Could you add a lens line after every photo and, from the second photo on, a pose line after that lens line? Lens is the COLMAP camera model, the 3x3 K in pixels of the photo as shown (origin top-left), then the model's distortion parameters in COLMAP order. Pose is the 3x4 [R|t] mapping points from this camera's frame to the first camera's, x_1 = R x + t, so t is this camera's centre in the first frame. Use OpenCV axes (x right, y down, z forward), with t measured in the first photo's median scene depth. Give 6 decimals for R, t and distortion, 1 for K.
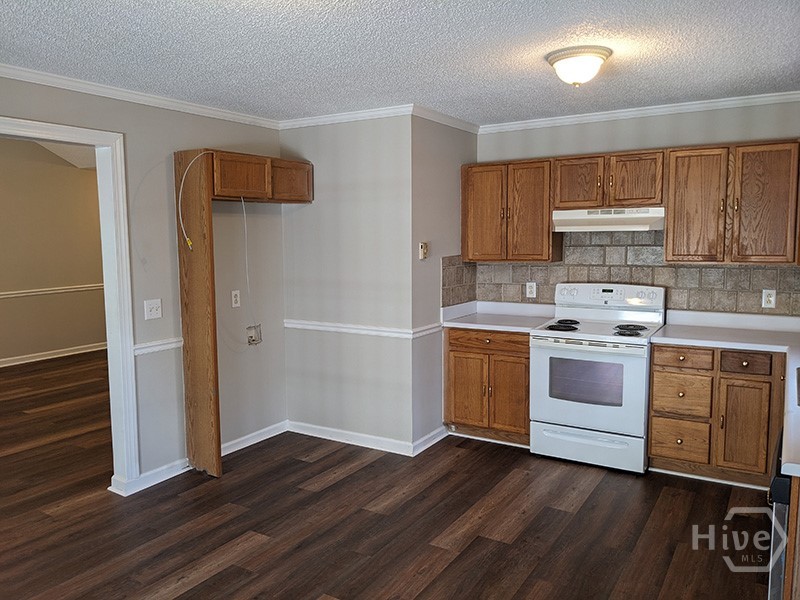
lens RADIAL K [[635.0, 0, 400.0], [0, 635.0, 300.0], [0, 0, 1]] dist [0.044466, -0.003830]
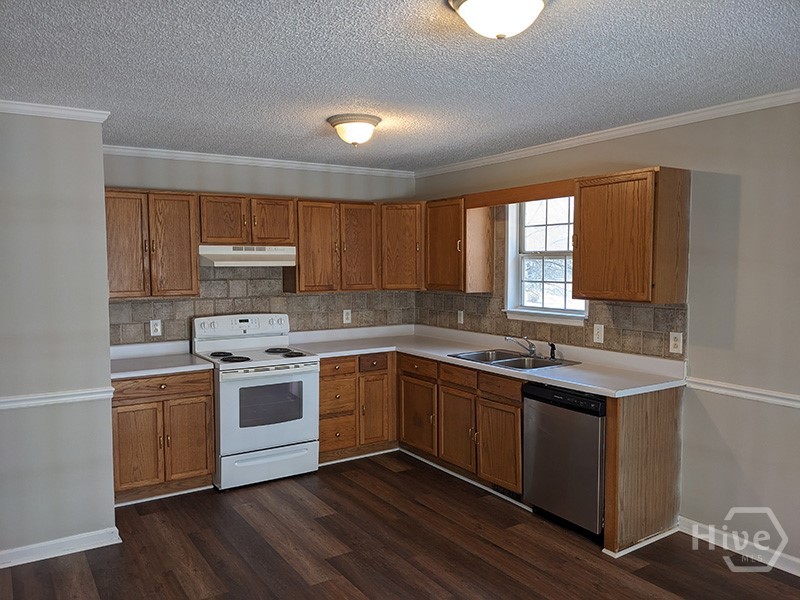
lens RADIAL K [[624.6, 0, 391.7], [0, 624.6, 303.5], [0, 0, 1]] dist [0.011433, -0.004564]
pose [[0.431045, -0.048939, 0.901002, -0.541694], [0.096321, 0.995318, 0.007981, -0.029297], [-0.897175, 0.083345, 0.433741, 0.326313]]
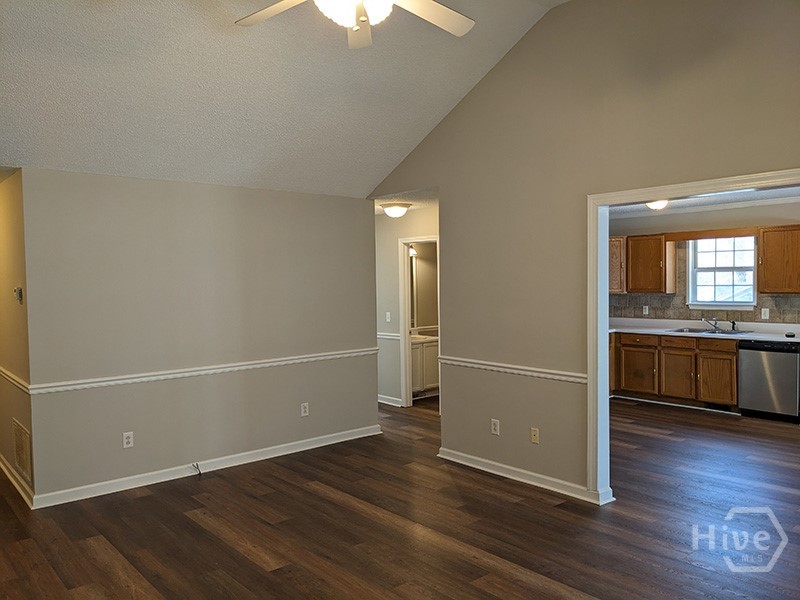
lens RADIAL K [[625.6, 0, 396.5], [0, 625.6, 297.4], [0, 0, 1]] dist [0.003586, -0.008190]
pose [[0.307700, -0.024897, 0.951158, -1.512863], [0.118857, 0.992833, -0.012462, -0.089497], [-0.944031, 0.116886, 0.308454, 0.913276]]
